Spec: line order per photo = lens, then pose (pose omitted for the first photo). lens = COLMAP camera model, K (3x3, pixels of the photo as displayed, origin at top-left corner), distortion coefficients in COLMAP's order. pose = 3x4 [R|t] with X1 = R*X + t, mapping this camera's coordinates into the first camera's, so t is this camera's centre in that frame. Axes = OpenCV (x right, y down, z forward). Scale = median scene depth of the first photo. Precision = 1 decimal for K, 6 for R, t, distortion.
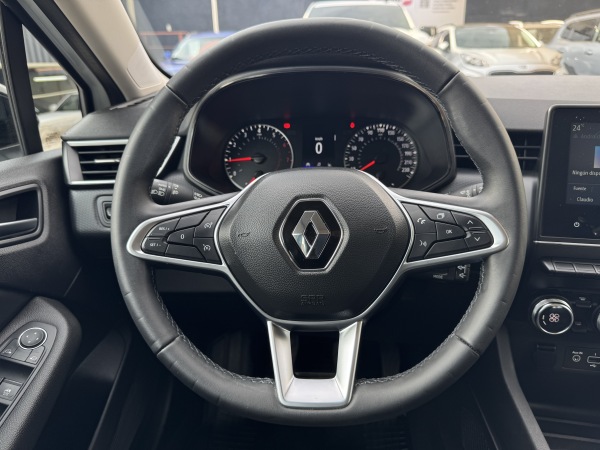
lens RADIAL K [[426.1, 0, 296.1], [0, 426.1, 227.1], [0, 0, 1]] dist [-0.005690, -0.012715]
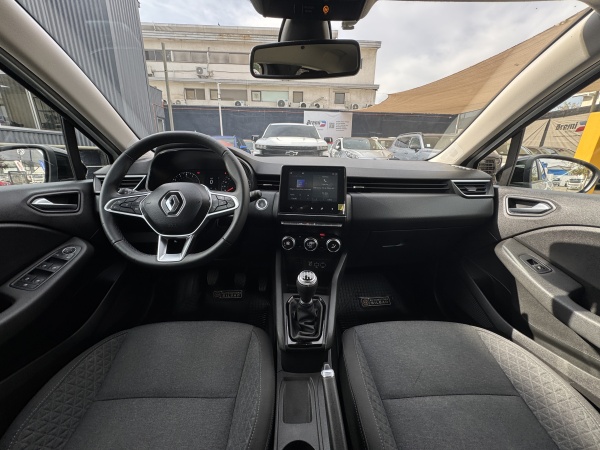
lens RADIAL K [[237.4, 0, 300.6], [0, 237.4, 224.1], [0, 0, 1]] dist [-0.003586, -0.000184]
pose [[0.993230, 0.000983, 0.116161, 0.676413], [0.008784, 0.996466, -0.083535, 0.285636], [-0.115833, 0.083990, 0.989711, -0.650973]]
